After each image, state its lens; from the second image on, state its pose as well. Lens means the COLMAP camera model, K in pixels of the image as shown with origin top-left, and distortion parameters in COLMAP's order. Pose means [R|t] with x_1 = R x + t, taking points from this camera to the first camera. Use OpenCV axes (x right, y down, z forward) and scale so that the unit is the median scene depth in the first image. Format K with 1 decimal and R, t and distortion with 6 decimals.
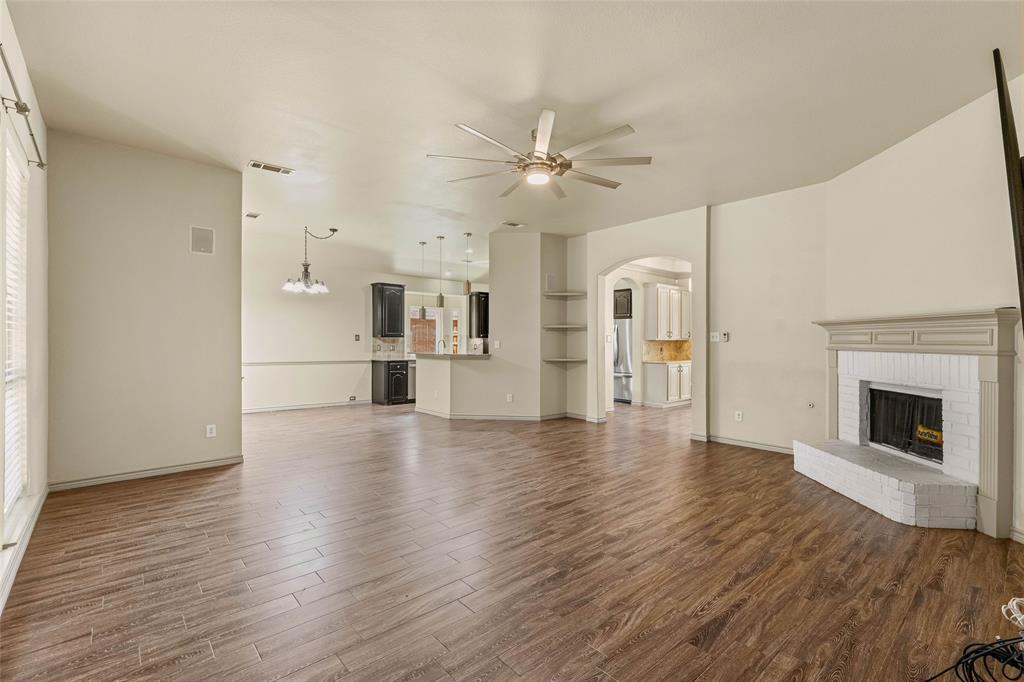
lens RADIAL K [[463.0, 0, 514.3], [0, 463.0, 341.2], [0, 0, 1]] dist [0.001567, 0.000121]
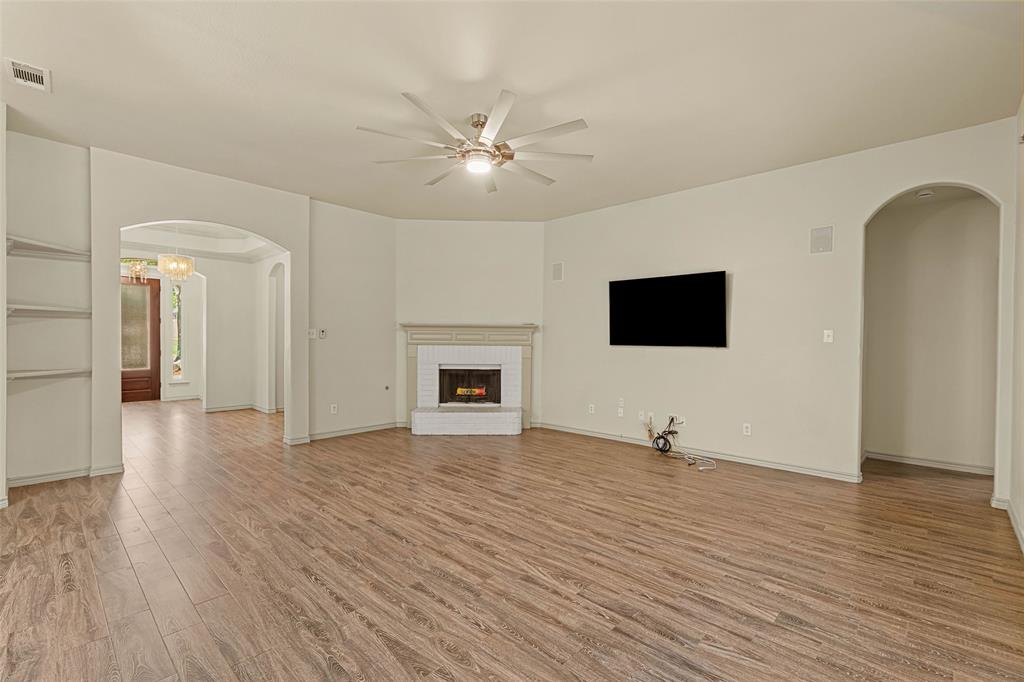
lens RADIAL K [[463.0, 0, 514.2], [0, 463.0, 341.3], [0, 0, 1]] dist [0.001567, 0.000121]
pose [[-0.101828, -0.009827, 0.994753, -1.019512], [-0.005837, 0.999940, 0.009281, -0.010029], [-0.994785, -0.004861, -0.101879, 1.156601]]
